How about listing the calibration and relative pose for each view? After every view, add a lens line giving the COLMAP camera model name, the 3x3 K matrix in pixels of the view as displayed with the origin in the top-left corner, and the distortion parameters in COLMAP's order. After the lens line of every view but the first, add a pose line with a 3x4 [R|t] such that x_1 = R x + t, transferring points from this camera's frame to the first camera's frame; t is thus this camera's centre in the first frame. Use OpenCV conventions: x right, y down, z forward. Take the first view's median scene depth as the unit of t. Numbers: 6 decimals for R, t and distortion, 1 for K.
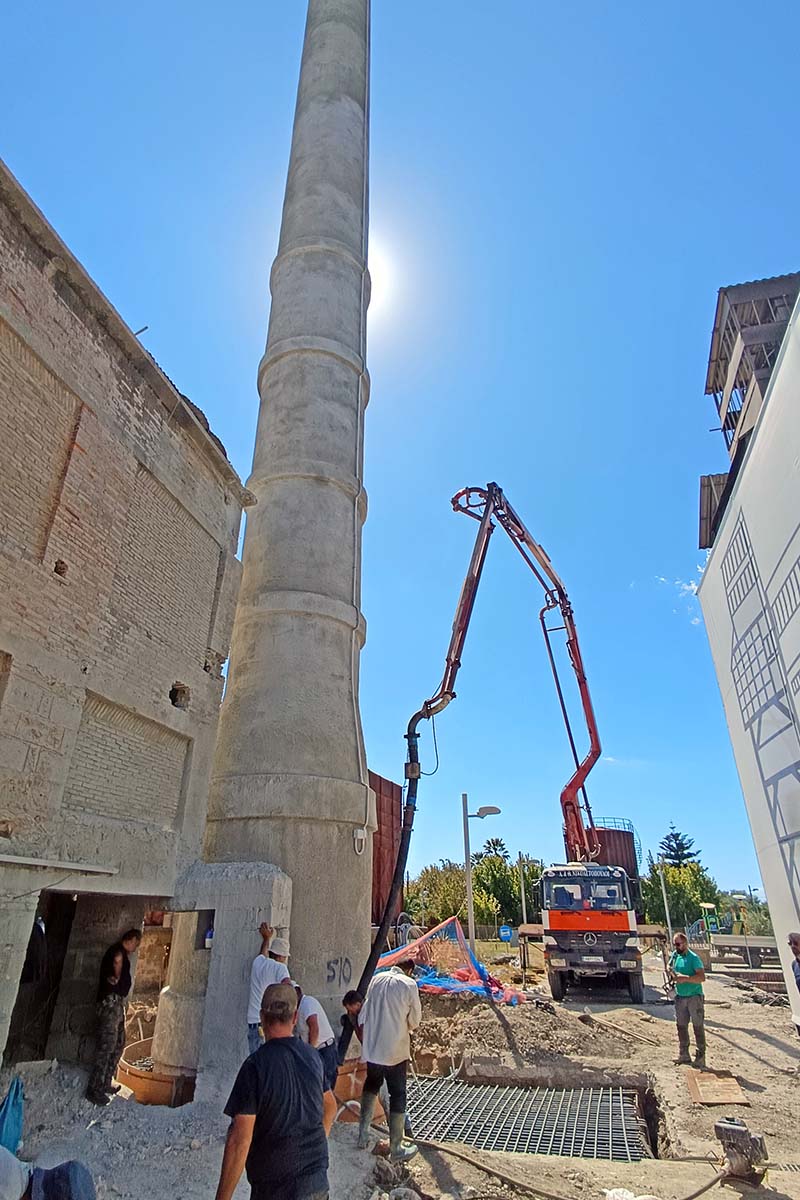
lens RADIAL K [[655.6, 0, 400.0], [0, 655.6, 600.0], [0, 0, 1]] dist [0.001082, 0.000298]
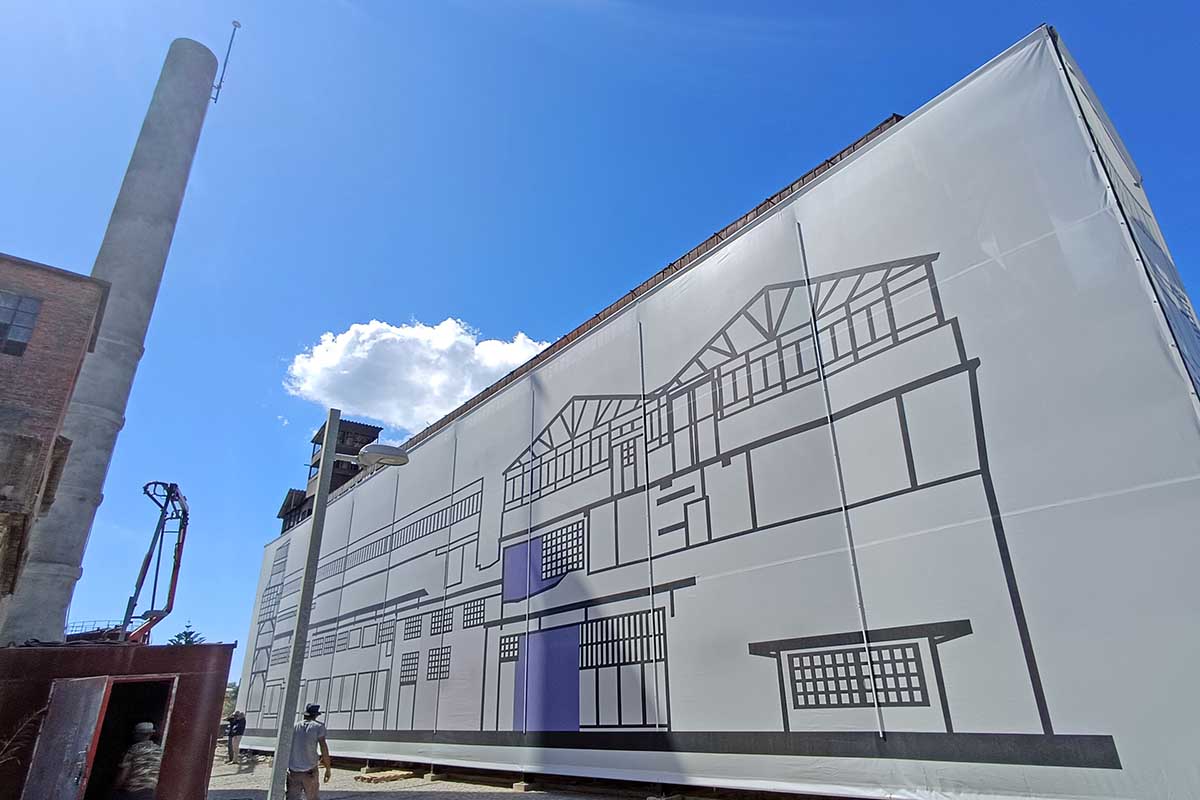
lens RADIAL K [[655.6, 0, 674.4], [0, 655.6, 402.1], [0, 0, 1]] dist [0.001082, 0.000298]
pose [[0.542502, 0.296590, 0.785956, -0.489461], [-0.313465, 0.939495, -0.138162, -0.457585], [-0.779379, -0.171417, 0.602648, -0.946575]]
